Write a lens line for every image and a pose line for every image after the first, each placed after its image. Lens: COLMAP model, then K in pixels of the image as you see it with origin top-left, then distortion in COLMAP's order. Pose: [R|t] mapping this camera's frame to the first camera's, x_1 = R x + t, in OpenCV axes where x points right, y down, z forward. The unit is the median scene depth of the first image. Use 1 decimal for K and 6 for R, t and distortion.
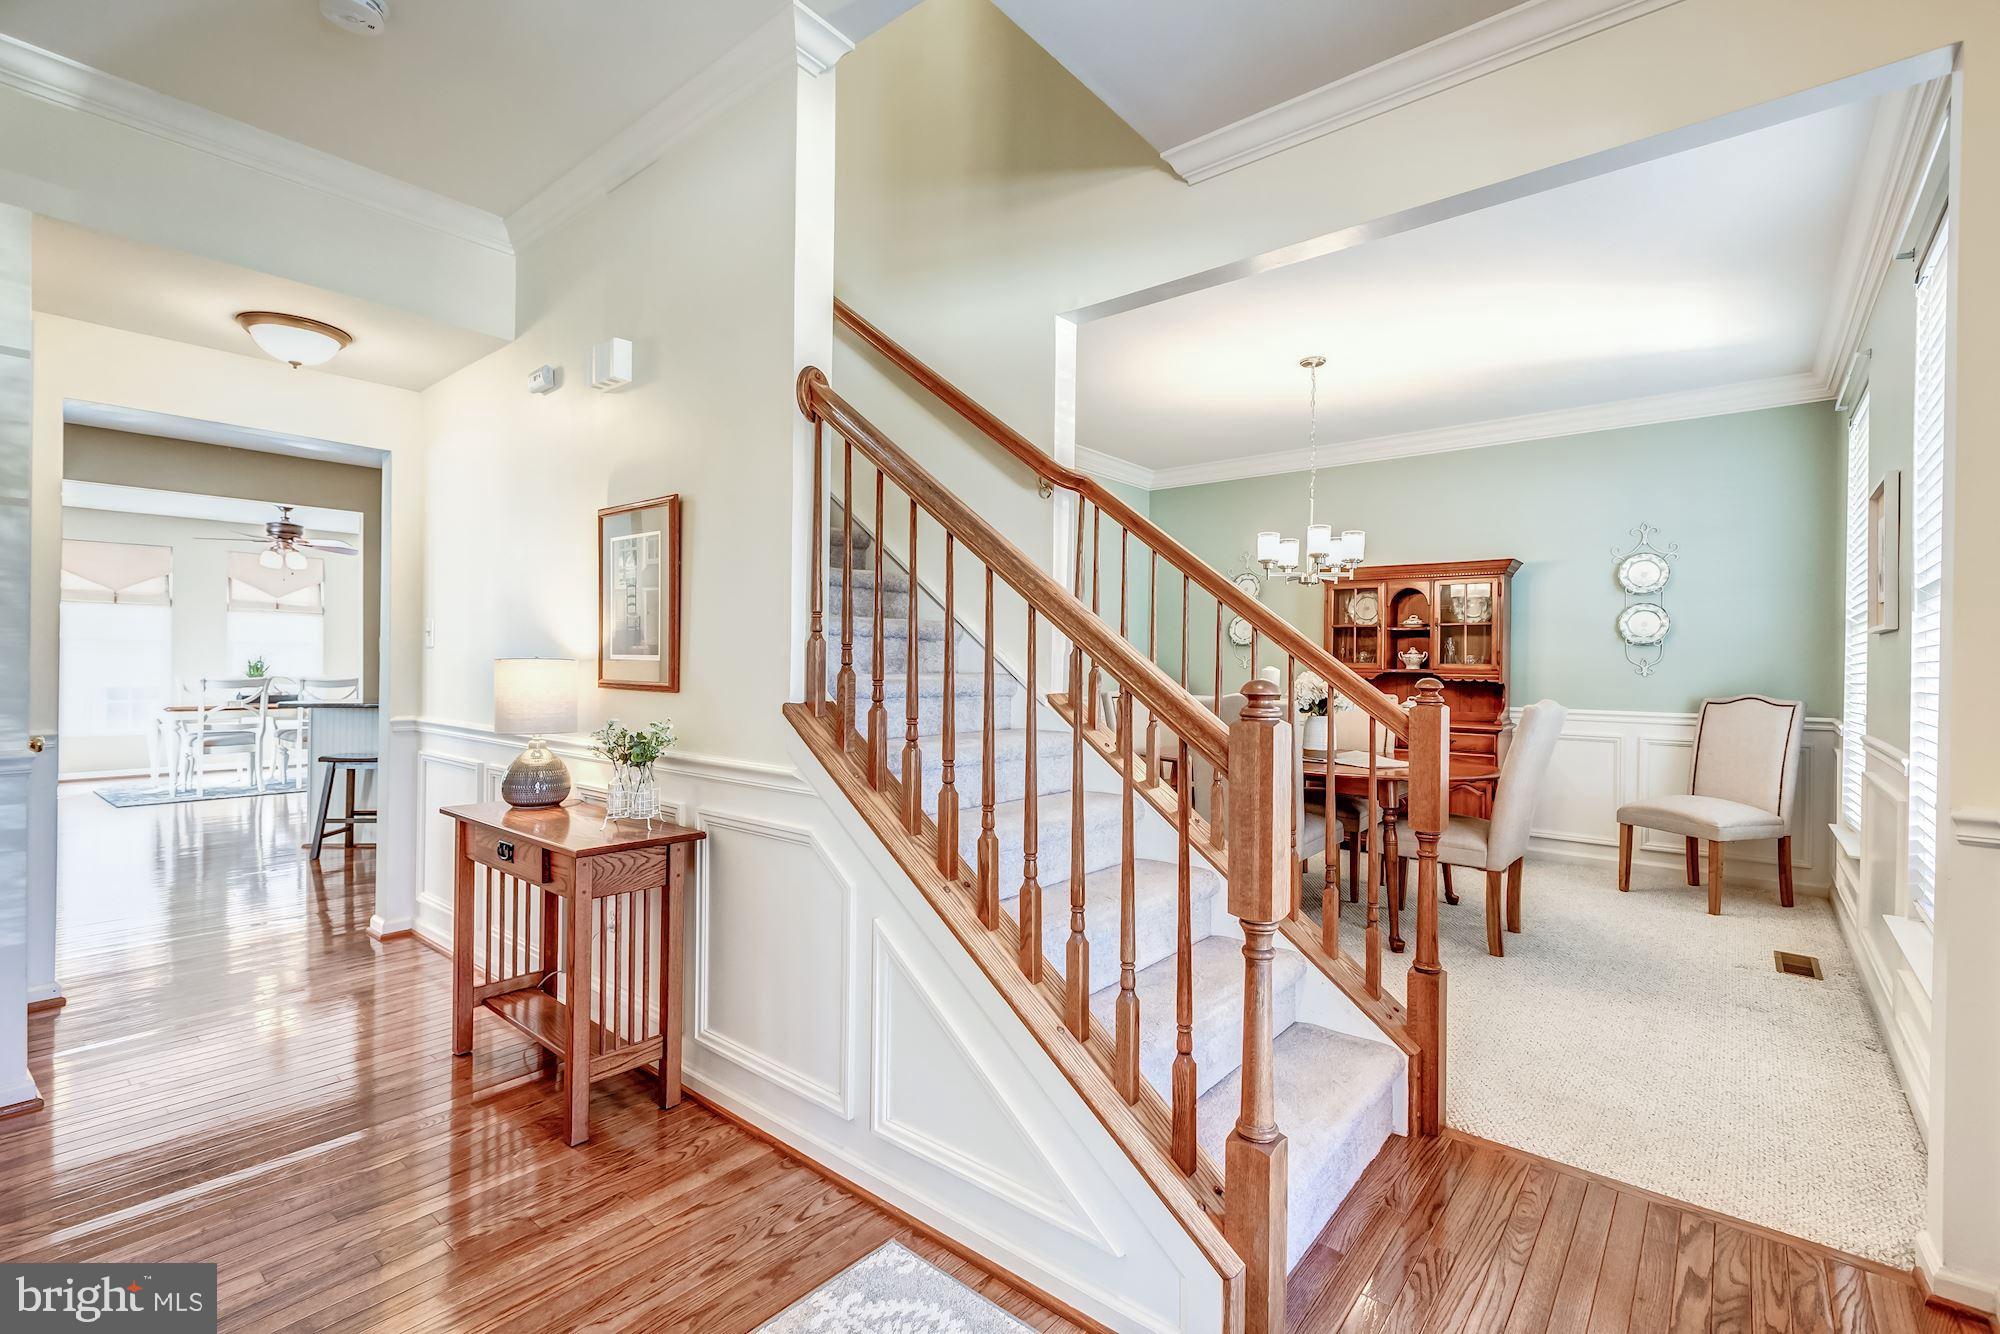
lens RADIAL K [[891.9, 0, 1003.7], [0, 891.9, 661.3], [0, 0, 1]] dist [0.001428, 0.000120]
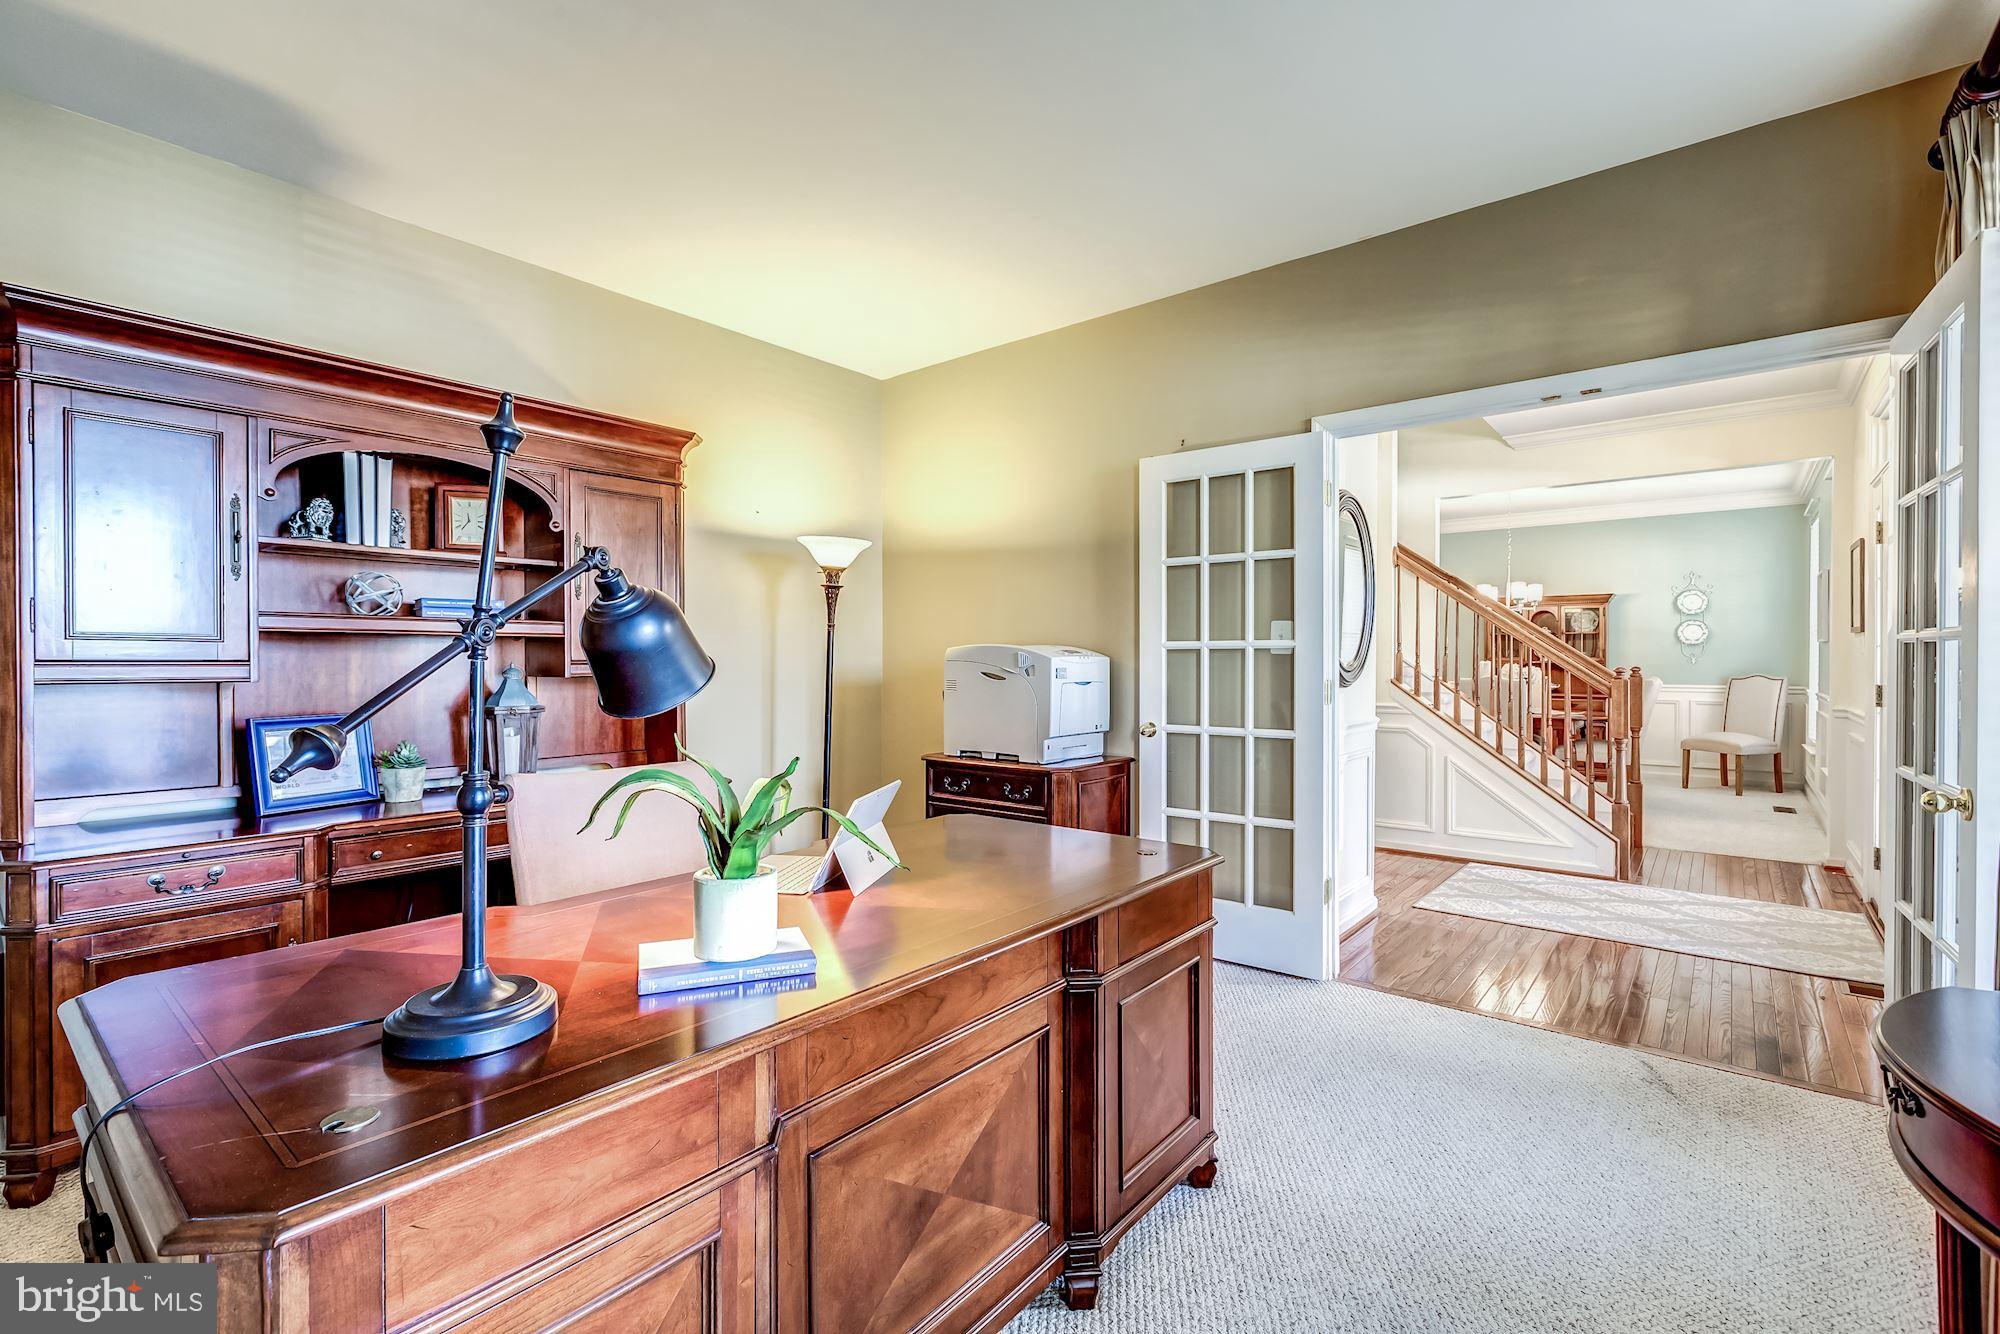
lens RADIAL K [[891.9, 0, 1005.5], [0, 891.9, 659.6], [0, 0, 1]] dist [0.001428, 0.000120]
pose [[0.999900, -0.009973, 0.010009, -0.646291], [0.009959, 0.999949, 0.001464, -0.007416], [-0.010023, -0.001364, 0.999949, -0.725101]]
